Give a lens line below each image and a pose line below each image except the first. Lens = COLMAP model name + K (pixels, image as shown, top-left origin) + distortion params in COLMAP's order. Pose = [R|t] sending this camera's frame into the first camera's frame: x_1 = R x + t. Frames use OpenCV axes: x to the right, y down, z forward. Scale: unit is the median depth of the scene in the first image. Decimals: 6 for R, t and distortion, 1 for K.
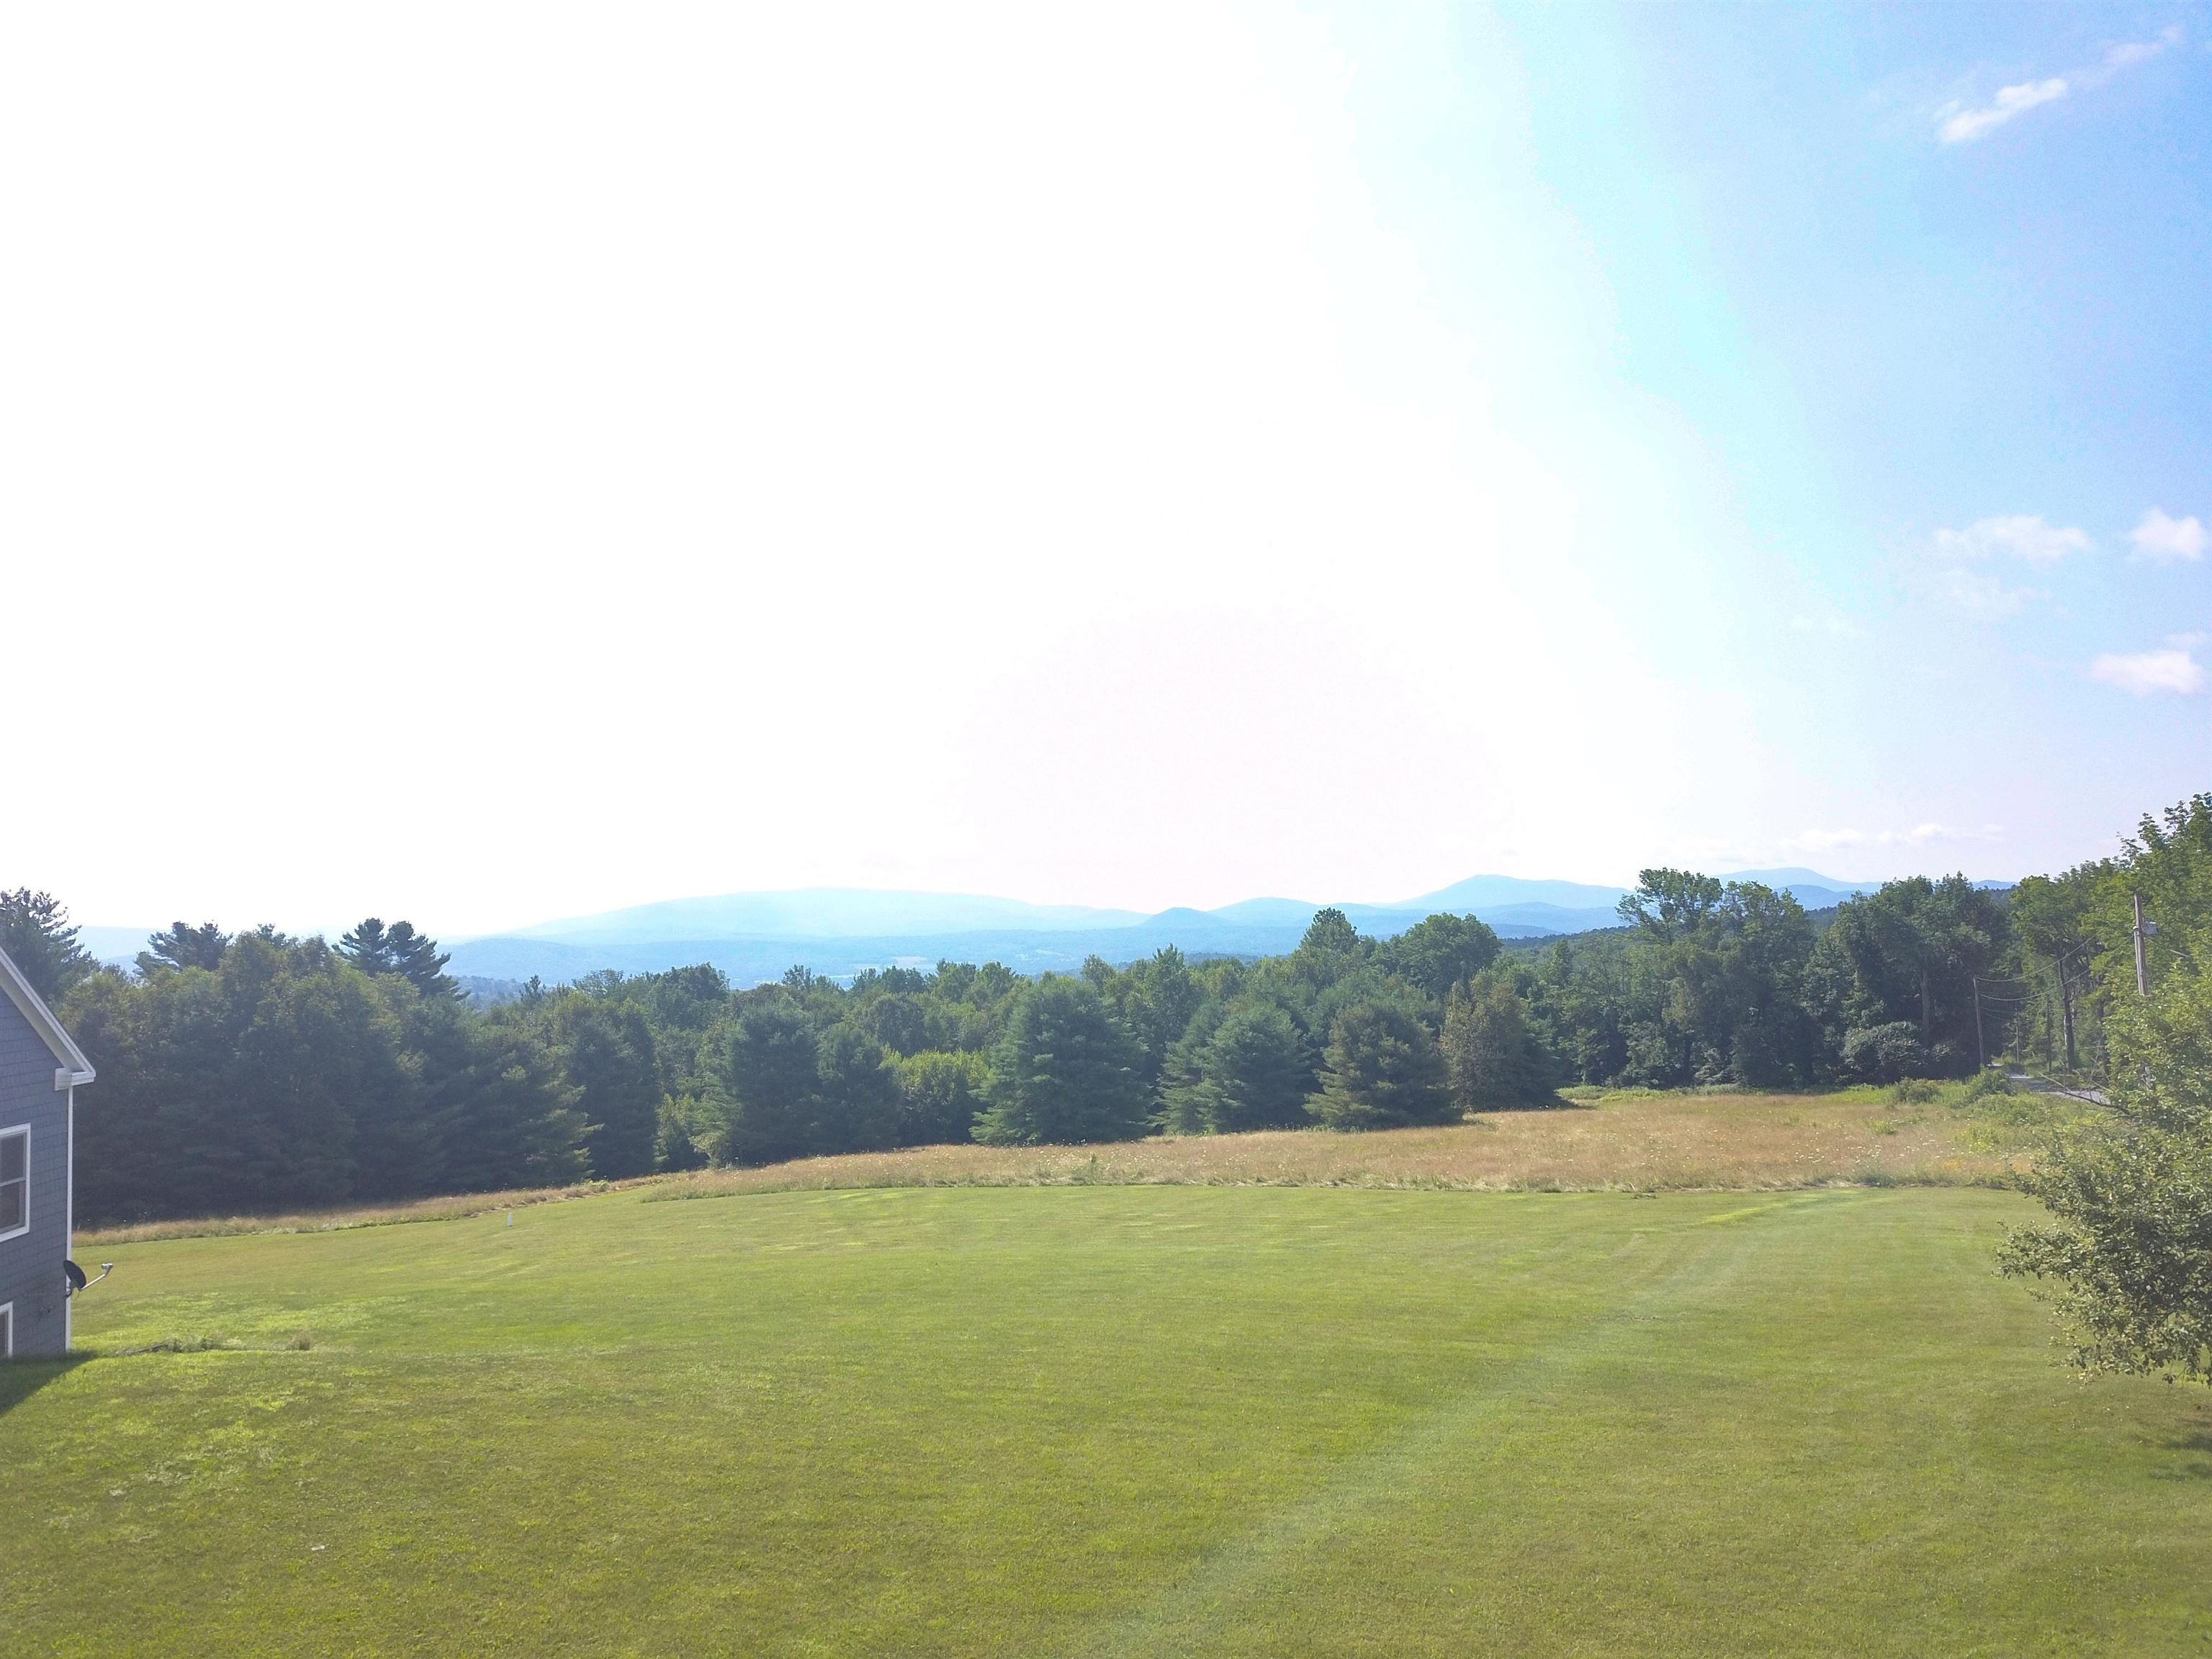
lens RADIAL K [[1701.1, 0, 1106.0], [0, 1701.1, 829.5], [0, 0, 1]] dist [0.039371, -0.034387]
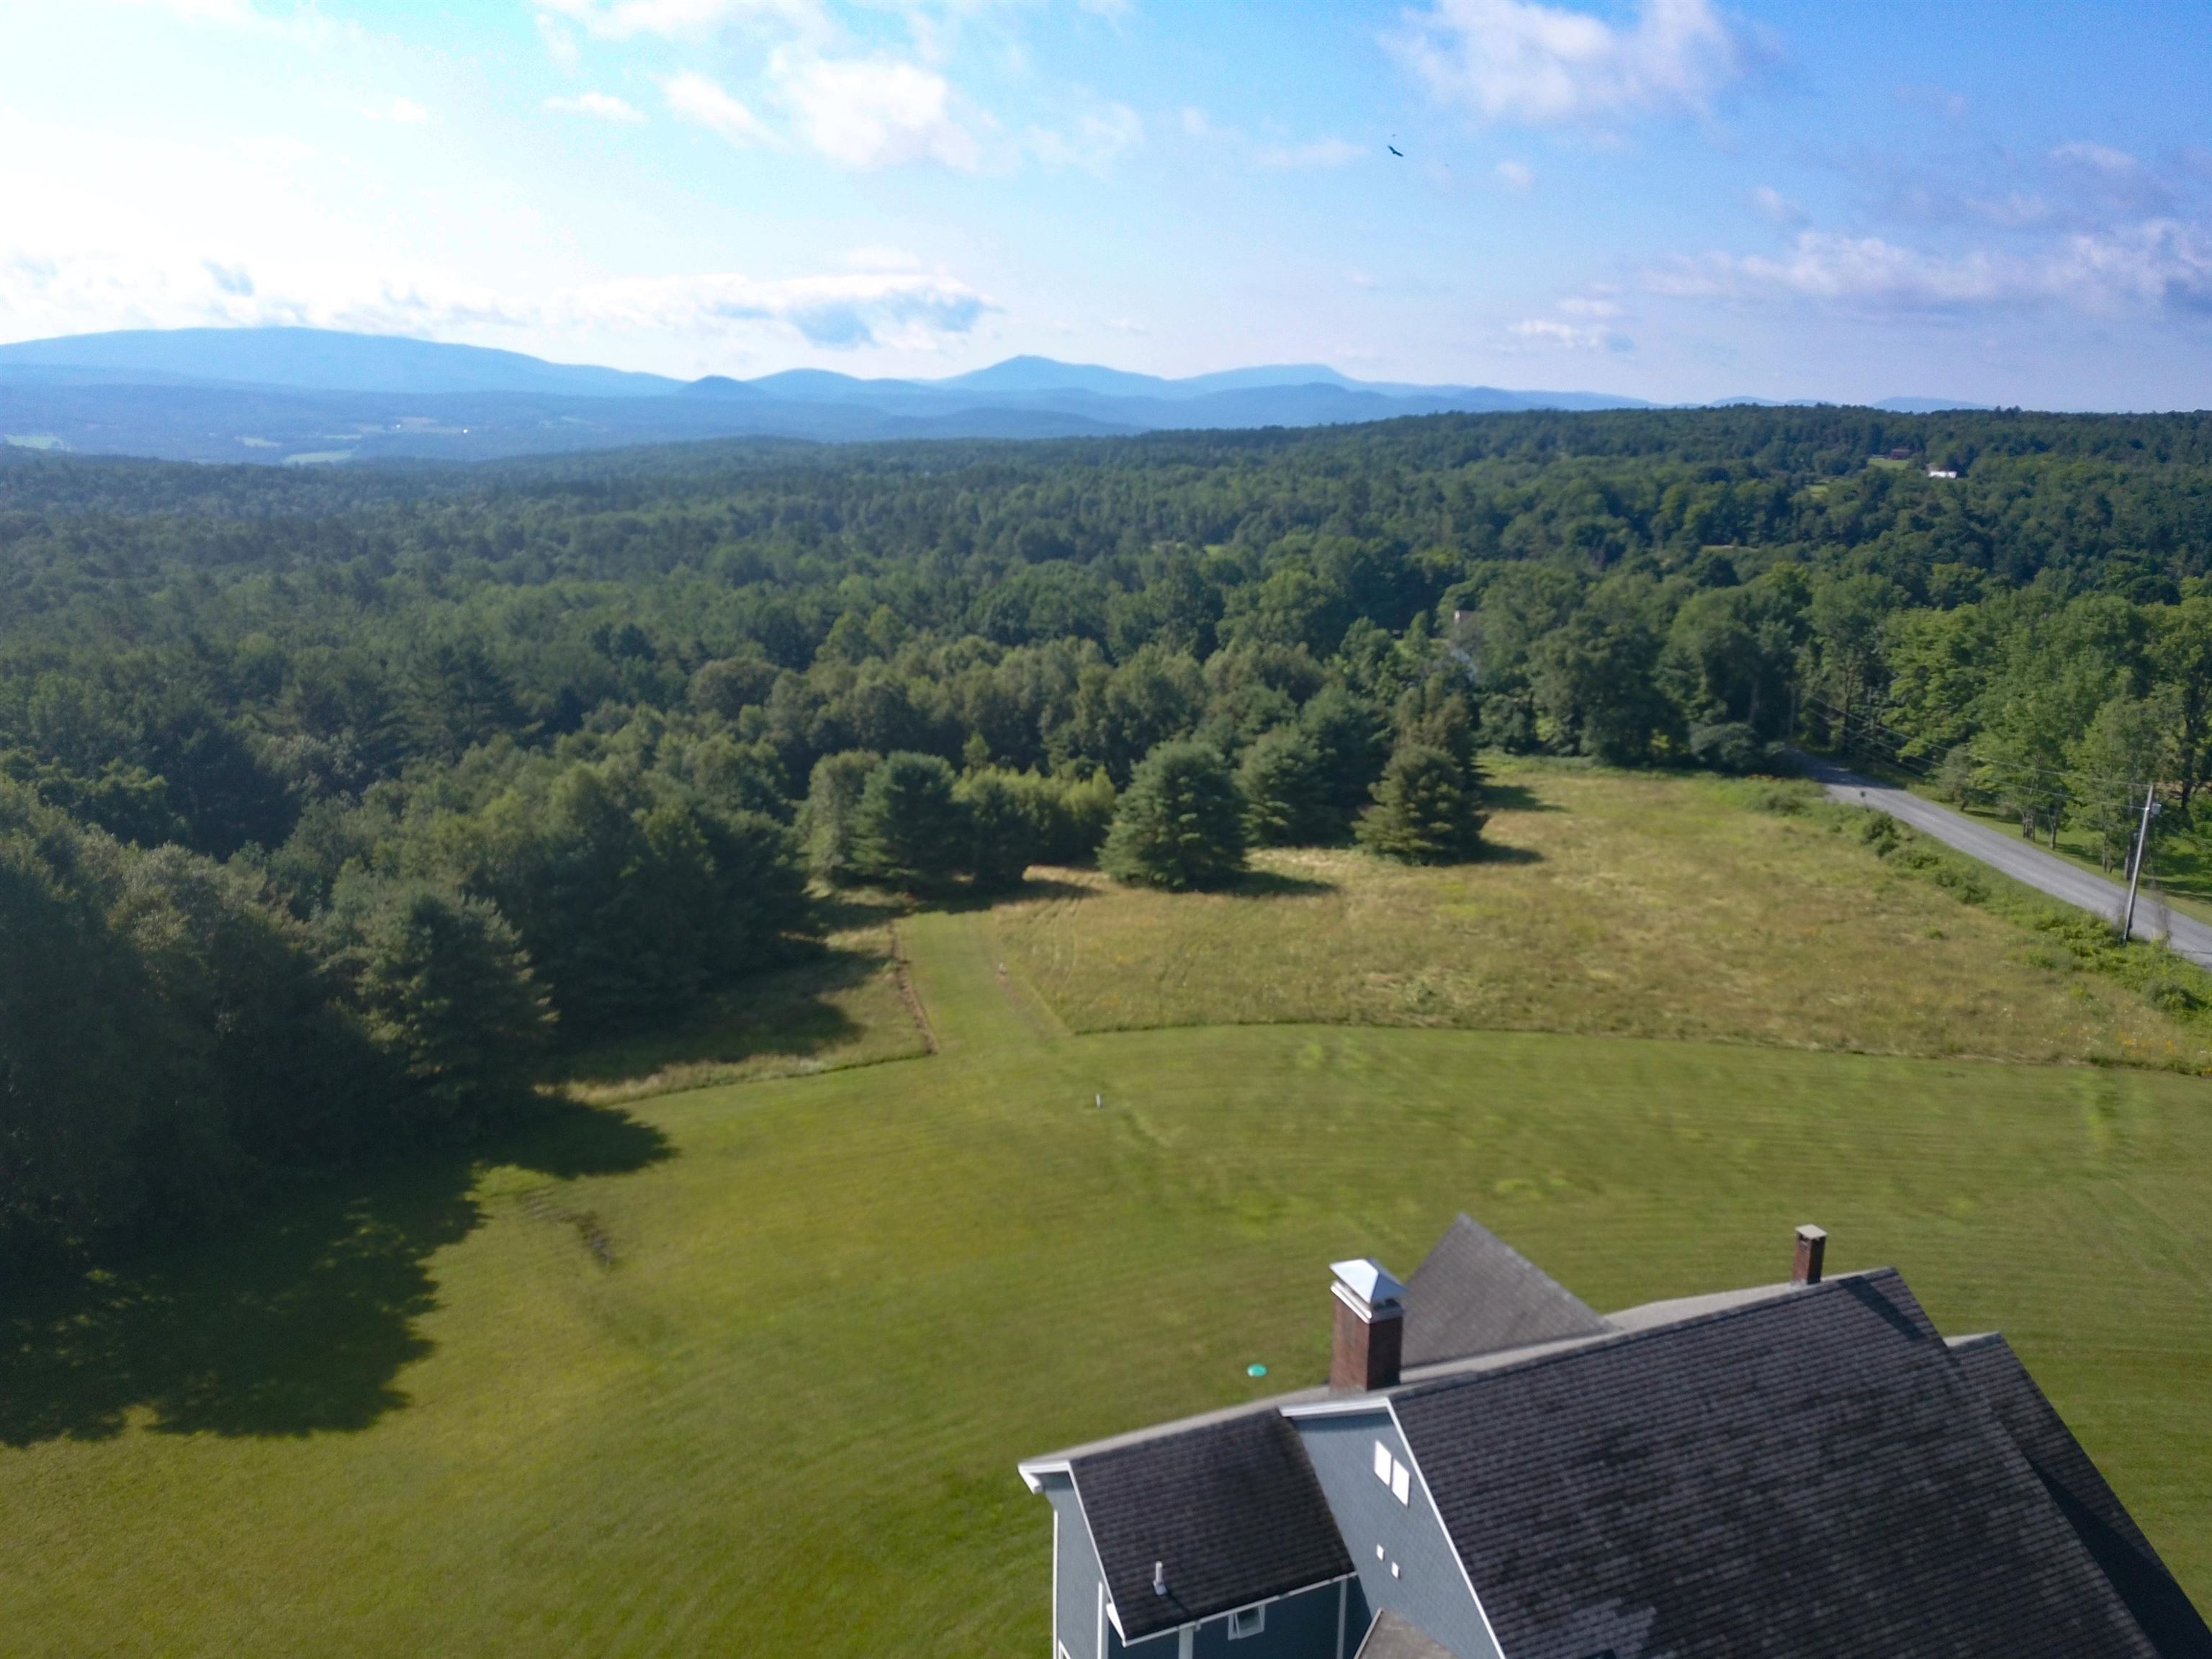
lens RADIAL K [[1668.9, 0, 1106.0], [0, 1668.9, 829.5], [0, 0, 1]] dist [0.127251, -0.172750]
pose [[0.960392, -0.019906, 0.277940, -0.358562], [-0.066887, 0.951815, 0.299289, -0.170027], [-0.270505, -0.306026, 0.912784, -0.021173]]
